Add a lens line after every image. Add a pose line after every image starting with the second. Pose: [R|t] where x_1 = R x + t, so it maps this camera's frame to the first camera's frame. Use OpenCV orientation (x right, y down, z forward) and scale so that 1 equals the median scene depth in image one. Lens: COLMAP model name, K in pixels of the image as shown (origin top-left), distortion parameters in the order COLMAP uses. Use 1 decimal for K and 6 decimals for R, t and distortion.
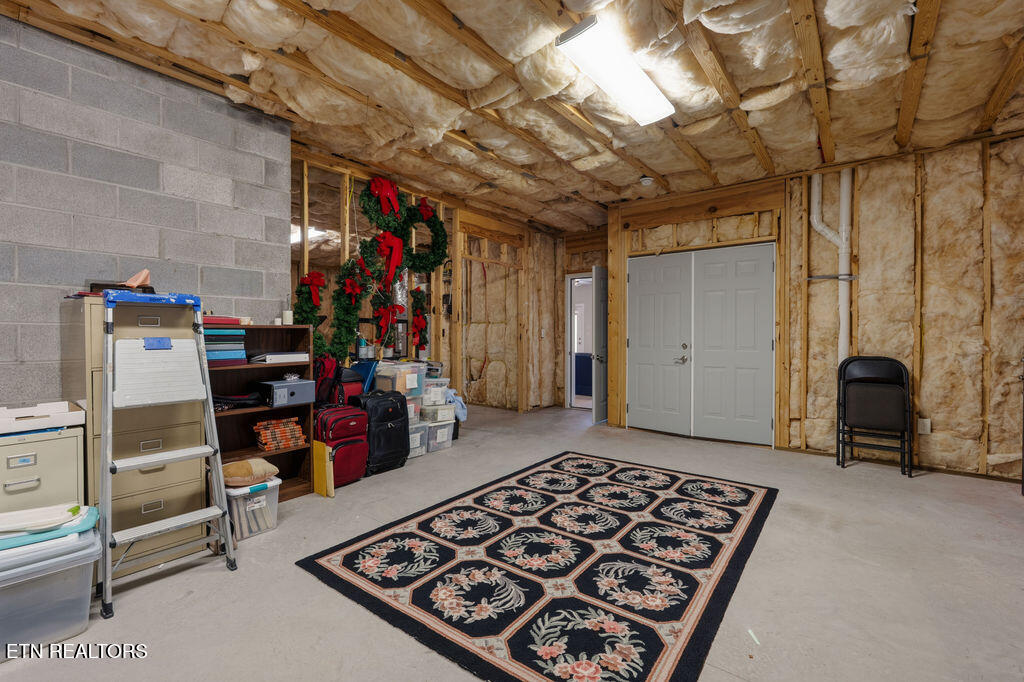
lens RADIAL K [[452.1, 0, 509.6], [0, 452.1, 340.8], [0, 0, 1]] dist [-0.001183, 0.000033]
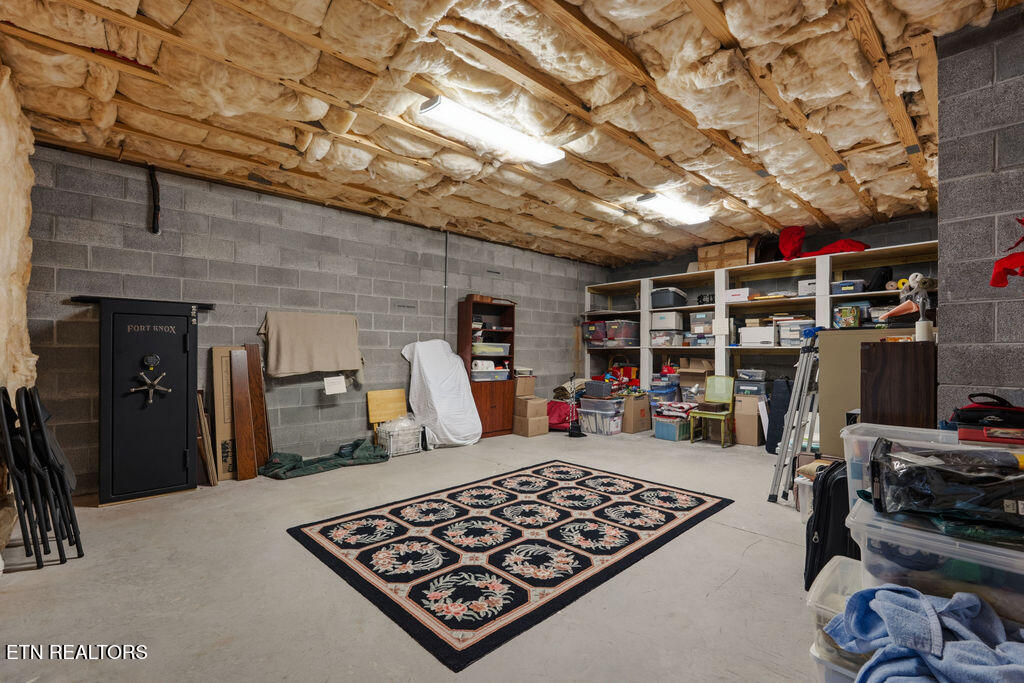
lens RADIAL K [[484.1, 0, 514.6], [0, 484.1, 345.6], [0, 0, 1]] dist [-0.000628, -0.000009]
pose [[-0.991474, -0.002664, 0.130274, 0.044756], [-0.002595, 0.999996, 0.000701, -0.030817], [-0.130275, 0.000357, -0.991478, 2.128770]]
